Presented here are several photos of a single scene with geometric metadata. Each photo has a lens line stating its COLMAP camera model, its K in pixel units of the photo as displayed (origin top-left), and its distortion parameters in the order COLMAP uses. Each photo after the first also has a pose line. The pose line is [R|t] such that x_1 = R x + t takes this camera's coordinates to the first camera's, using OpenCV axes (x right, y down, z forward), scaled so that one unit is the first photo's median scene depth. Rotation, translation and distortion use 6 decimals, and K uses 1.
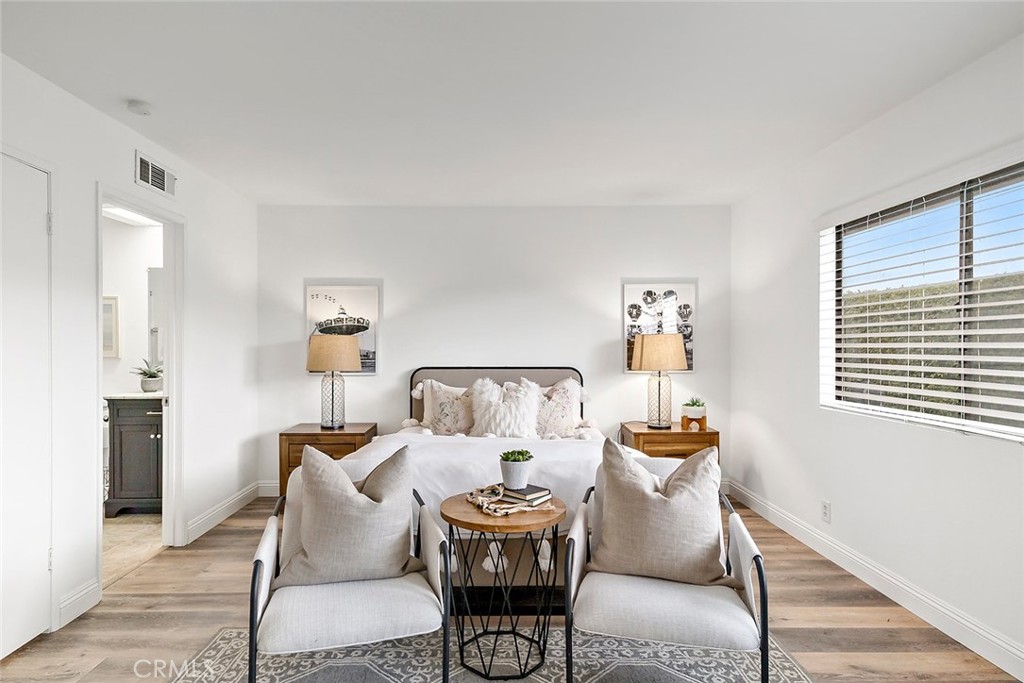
lens RADIAL K [[562.2, 0, 492.0], [0, 562.2, 344.4], [0, 0, 1]] dist [0.033322, -0.015121]
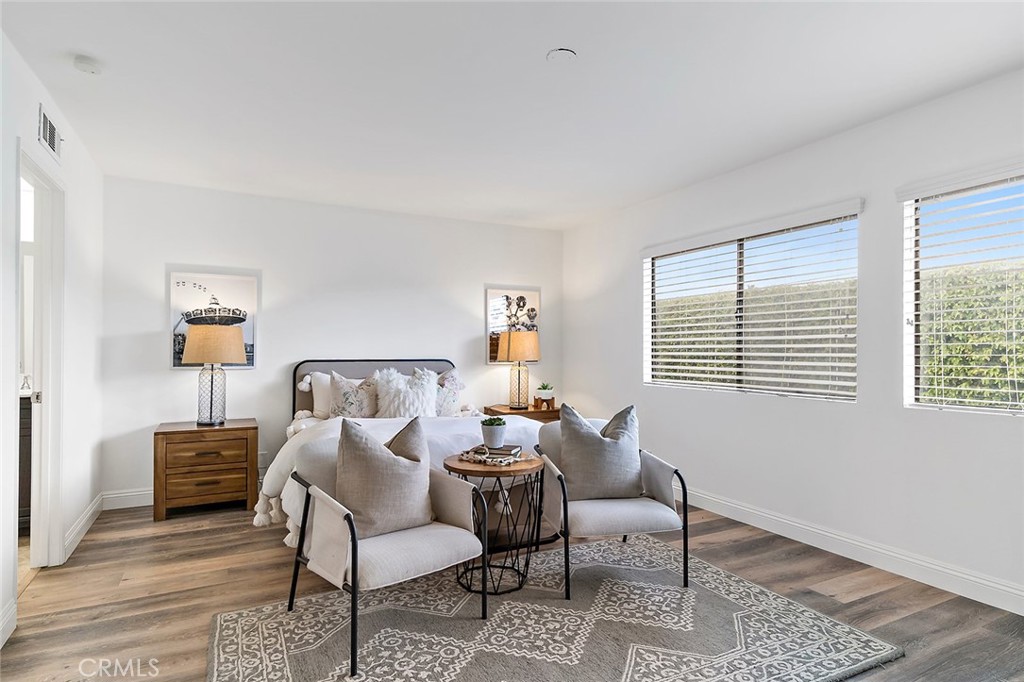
lens RADIAL K [[558.8, 0, 512.0], [0, 558.8, 341.0], [0, 0, 1]] dist [0.018227, -0.001322]
pose [[0.889577, 0.011361, 0.456645, -0.290693], [-0.004860, 0.999869, -0.015408, 0.022718], [-0.456760, 0.011487, 0.889516, -0.070141]]
